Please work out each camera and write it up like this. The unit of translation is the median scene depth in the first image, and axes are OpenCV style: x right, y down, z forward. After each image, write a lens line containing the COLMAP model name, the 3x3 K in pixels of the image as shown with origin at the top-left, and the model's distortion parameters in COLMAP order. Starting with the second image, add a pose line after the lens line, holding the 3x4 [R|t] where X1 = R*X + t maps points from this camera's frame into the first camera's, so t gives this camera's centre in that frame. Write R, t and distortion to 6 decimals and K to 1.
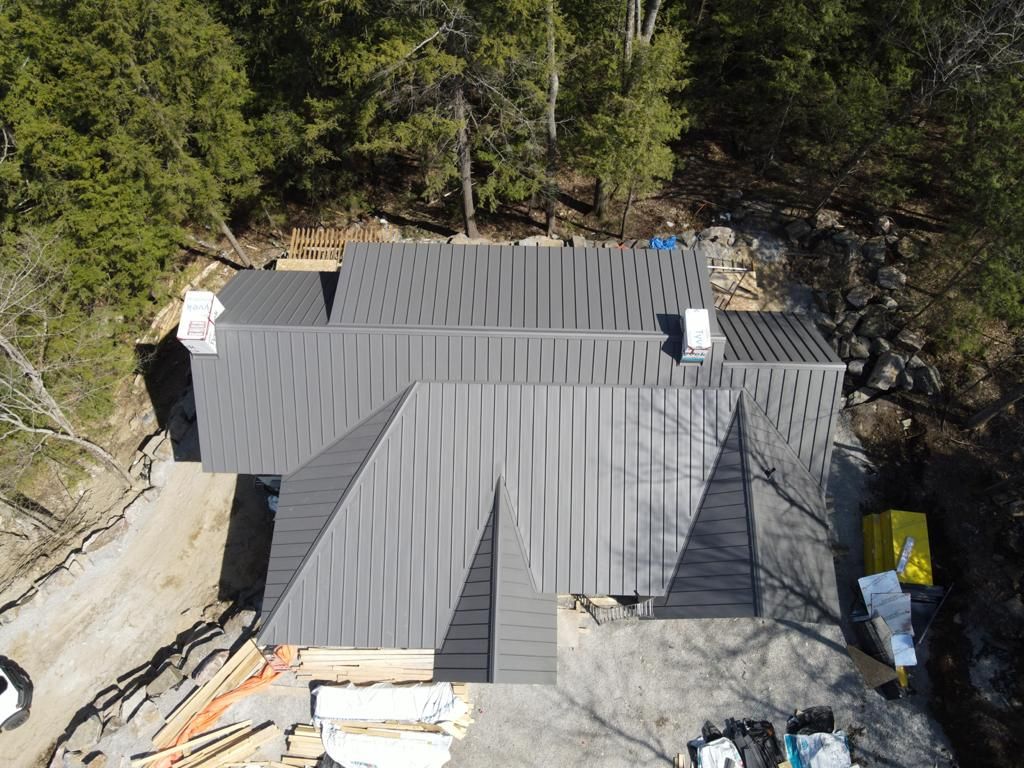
lens RADIAL K [[755.4, 0, 510.3], [0, 755.4, 377.5], [0, 0, 1]] dist [0.021072, -0.005531]
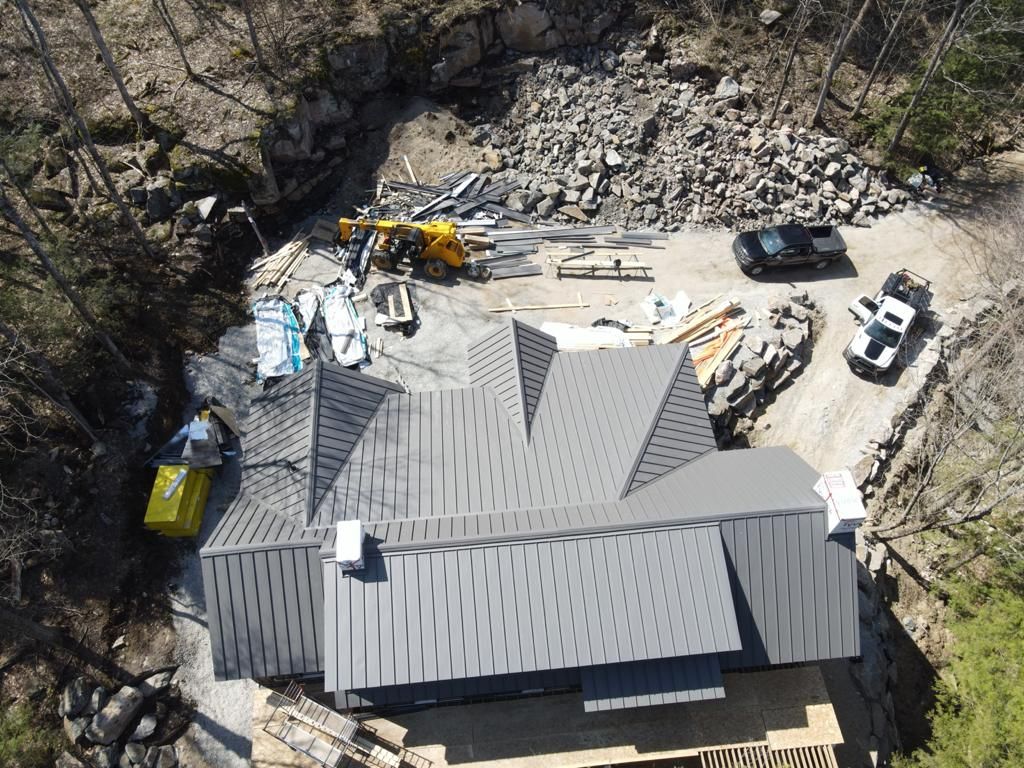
lens RADIAL K [[755.4, 0, 510.3], [0, 755.4, 377.5], [0, 0, 1]] dist [0.021072, -0.005531]
pose [[-0.992475, 0.103159, -0.065969, 0.073555], [-0.111671, -0.541526, 0.833234, -0.721347], [0.050232, 0.834331, 0.548971, 0.262504]]
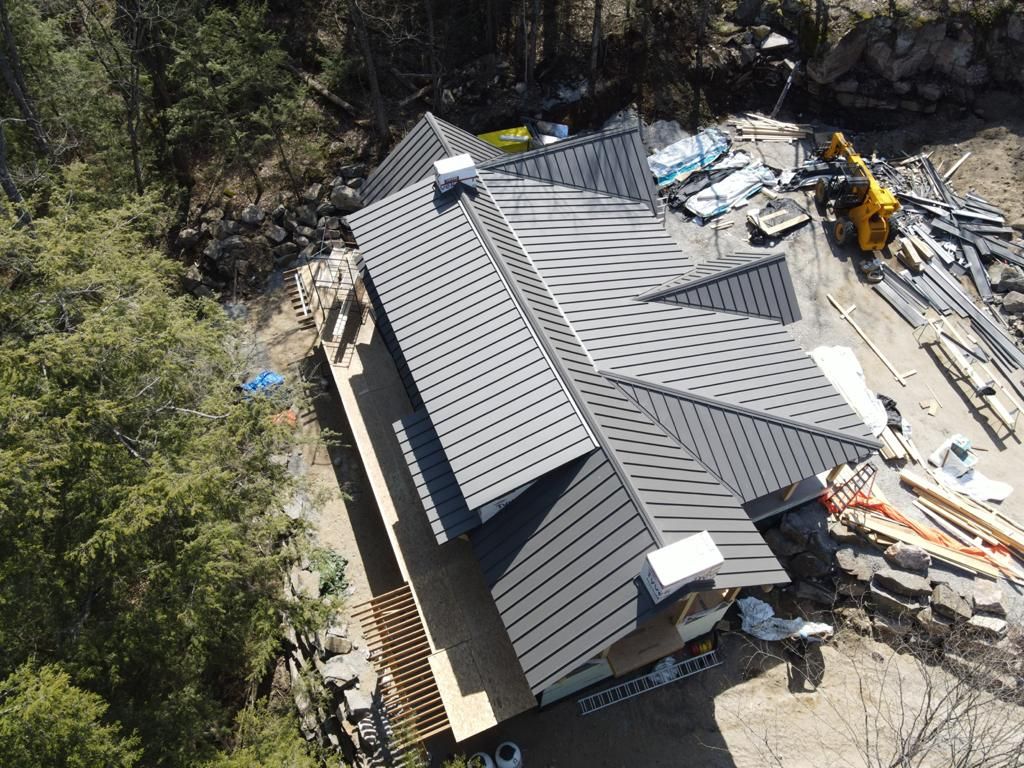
lens RADIAL K [[751.7, 0, 512.0], [0, 751.7, 384.0], [0, 0, 1]] dist [0.024396, 0.000085]
pose [[-0.407729, -0.735612, 0.540955, -0.564384], [0.842400, -0.074459, 0.533683, -0.550365], [-0.352304, 0.673299, 0.650039, 0.423108]]
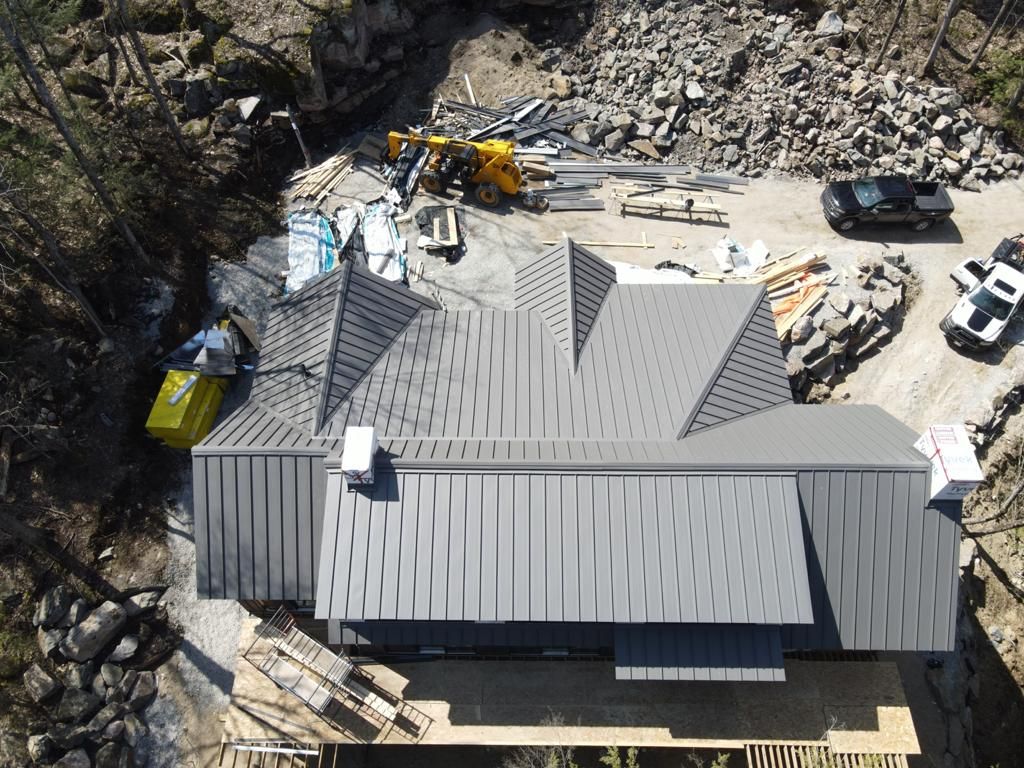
lens RADIAL K [[755.4, 0, 510.3], [0, 755.4, 377.5], [0, 0, 1]] dist [0.021072, -0.005531]
pose [[-0.999857, 0.015463, -0.006775, 0.073573], [-0.014149, -0.548597, 0.835967, -0.664307], [0.009209, 0.835944, 0.548738, 0.423582]]
